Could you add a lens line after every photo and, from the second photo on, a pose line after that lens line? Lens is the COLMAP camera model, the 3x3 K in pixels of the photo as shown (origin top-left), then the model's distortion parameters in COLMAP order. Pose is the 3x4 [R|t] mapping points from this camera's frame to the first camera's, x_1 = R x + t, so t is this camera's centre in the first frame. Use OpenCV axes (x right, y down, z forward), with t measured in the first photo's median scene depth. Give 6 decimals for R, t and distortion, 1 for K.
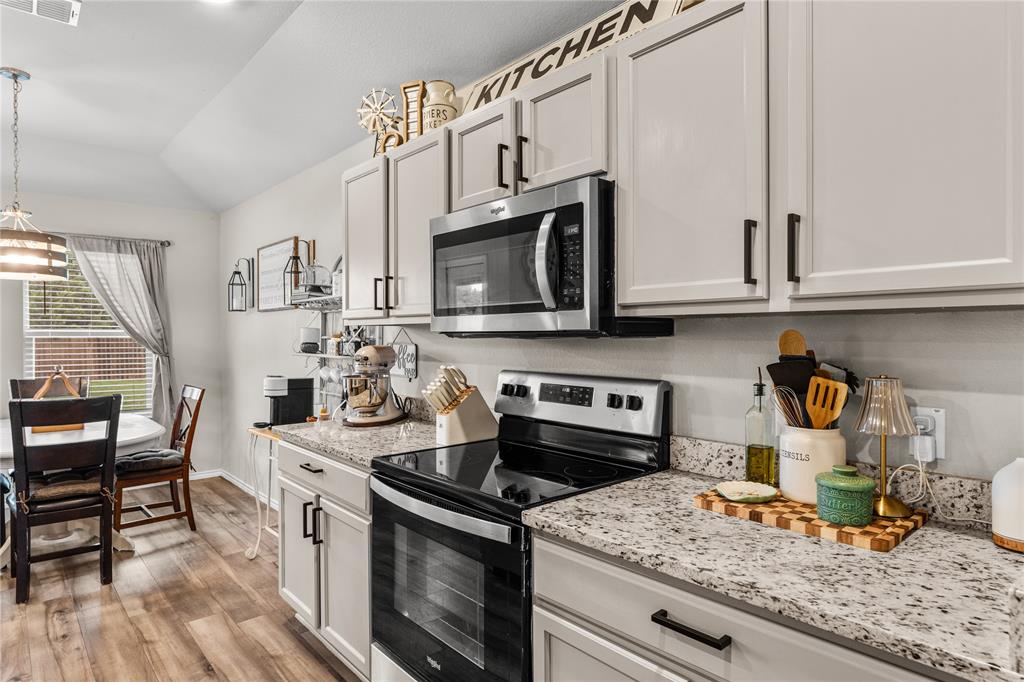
lens RADIAL K [[575.6, 0, 512.0], [0, 575.6, 341.0], [0, 0, 1]] dist [0.000617, -0.001313]
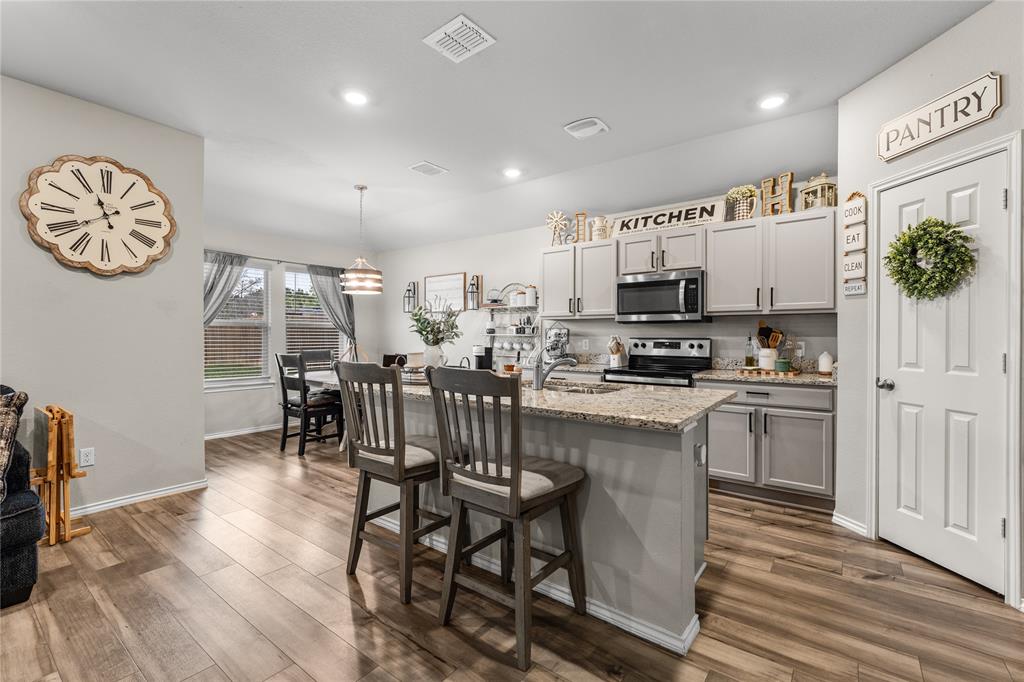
lens RADIAL K [[446.2, 0, 512.0], [0, 446.2, 341.0], [0, 0, 1]] dist [-0.002626, -0.000163]
pose [[0.980230, 0.000519, 0.197859, -0.713354], [-0.001110, 0.999995, 0.002877, 0.048325], [-0.197856, -0.003040, 0.980226, -0.611618]]
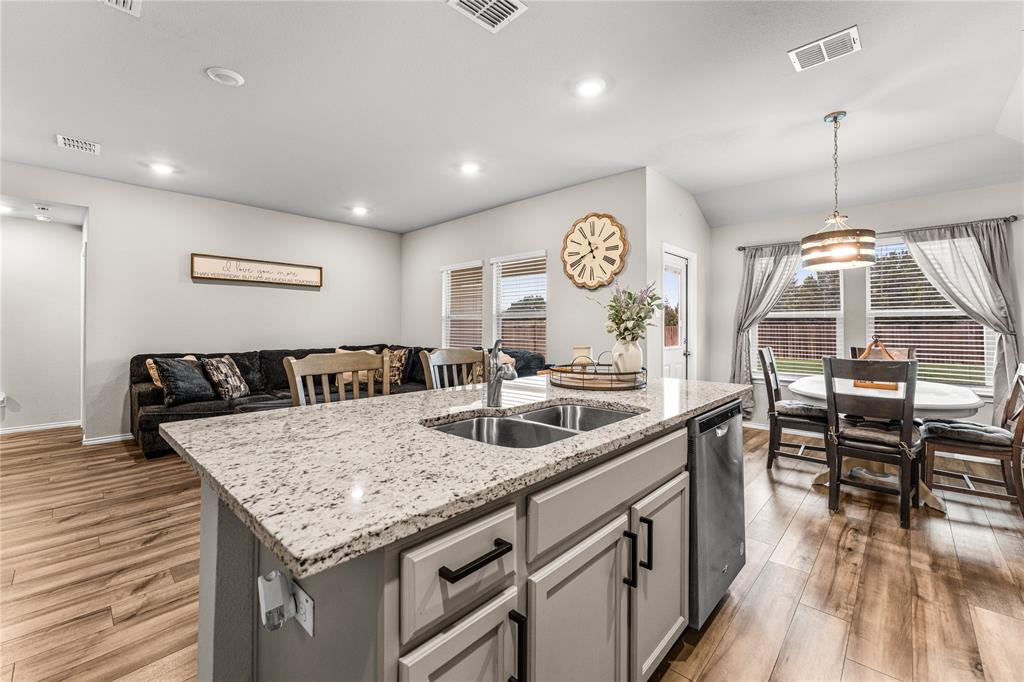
lens RADIAL K [[418.6, 0, 515.9], [0, 418.6, 324.0], [0, 0, 1]] dist [-0.000364, -0.000216]
pose [[0.092782, -0.006665, -0.995664, 0.044138], [-0.010926, 0.999911, -0.007712, 0.040628], [0.995627, 0.011594, 0.092701, 0.176634]]
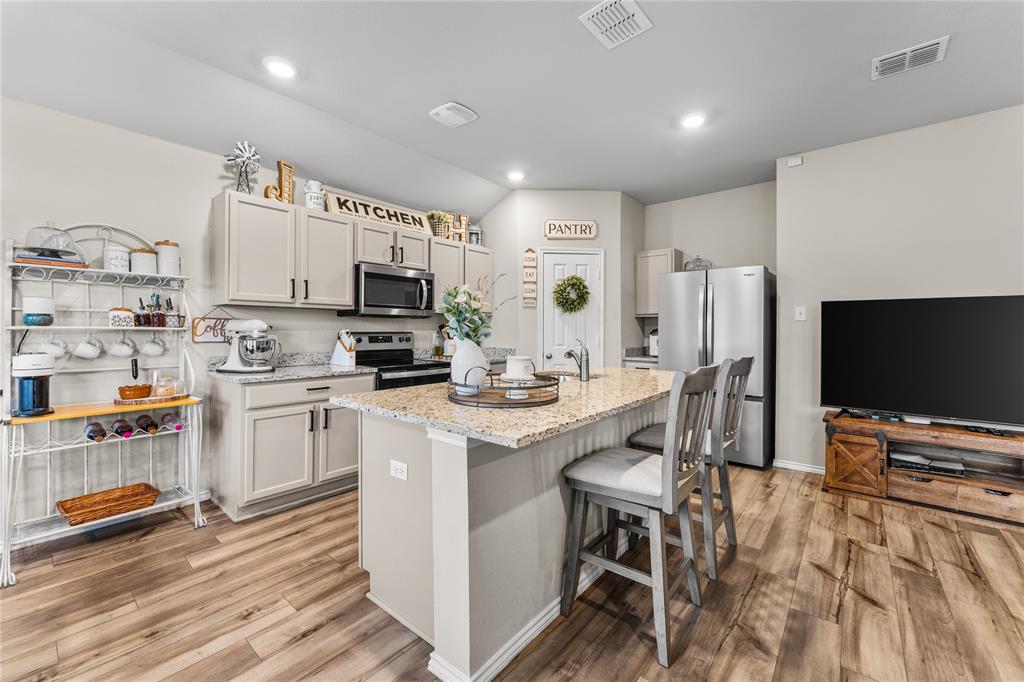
lens RADIAL K [[408.5, 0, 515.2], [0, 408.5, 329.8], [0, 0, 1]] dist [-0.000061, 0.000103]
pose [[-0.147300, 0.000270, 0.989092, -1.317378], [0.003544, 0.999994, 0.000255, 0.035703], [-0.989086, 0.003543, -0.147300, 0.470479]]
